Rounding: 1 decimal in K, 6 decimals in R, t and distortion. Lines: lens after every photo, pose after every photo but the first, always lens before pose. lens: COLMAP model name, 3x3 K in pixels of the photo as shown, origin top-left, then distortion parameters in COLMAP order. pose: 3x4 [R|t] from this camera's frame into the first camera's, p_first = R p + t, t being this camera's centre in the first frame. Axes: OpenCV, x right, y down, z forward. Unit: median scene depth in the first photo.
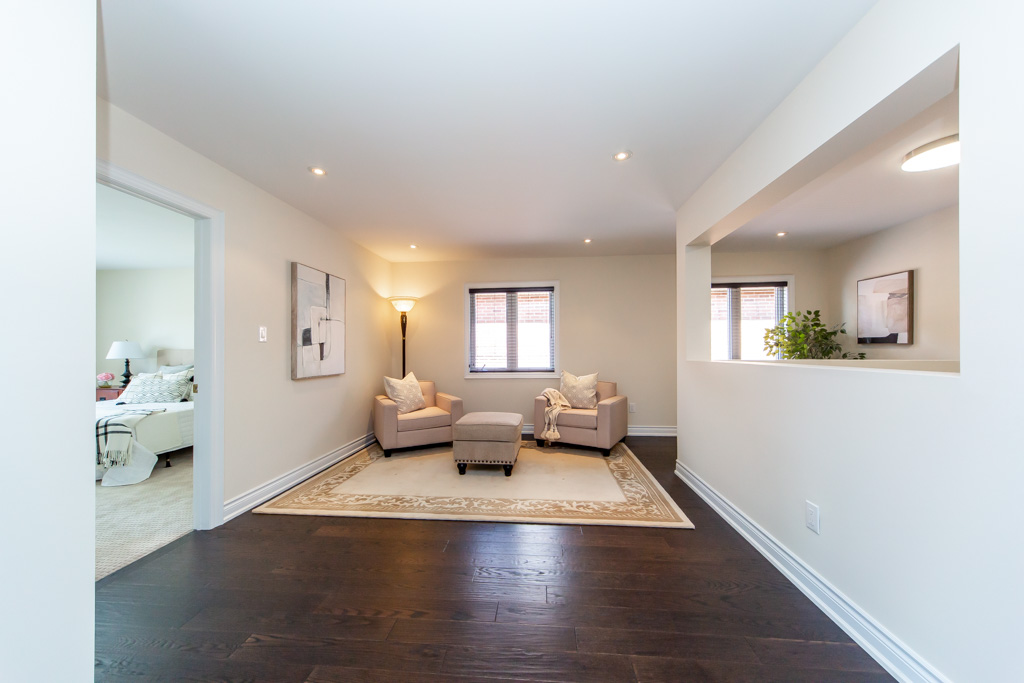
lens RADIAL K [[367.2, 0, 506.1], [0, 367.2, 346.3], [0, 0, 1]] dist [-0.002197, -0.000362]
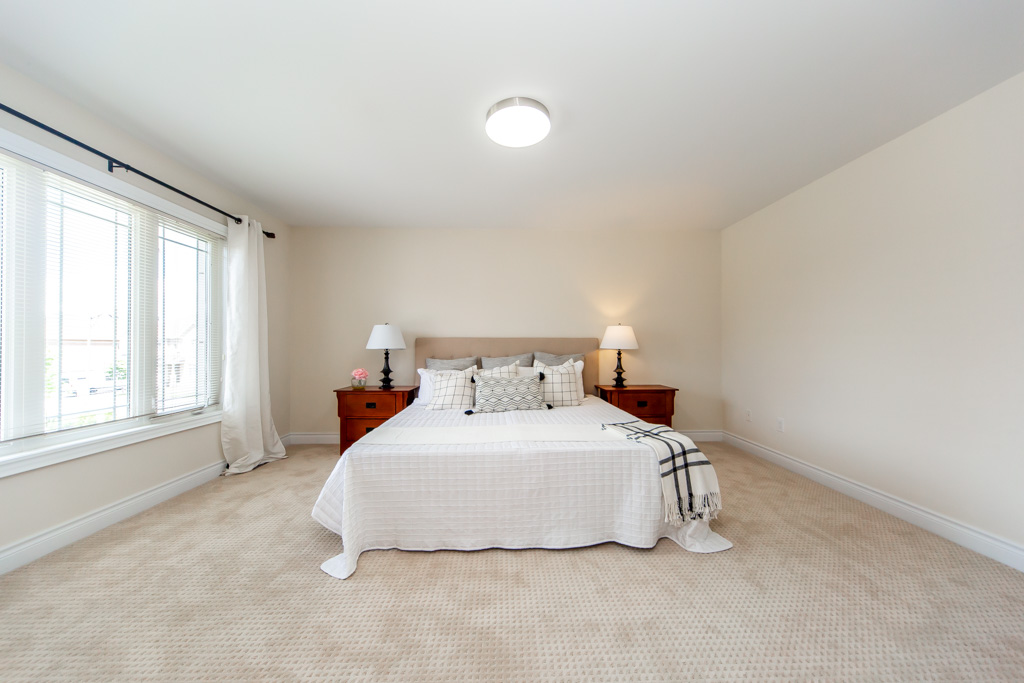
lens RADIAL K [[367.2, 0, 508.3], [0, 367.2, 344.2], [0, 0, 1]] dist [-0.002197, -0.000362]
pose [[0.993395, 0.007129, 0.114527, -0.886834], [-0.007371, 0.999971, 0.001683, 0.021560], [-0.114511, -0.002516, 0.993419, 0.257274]]
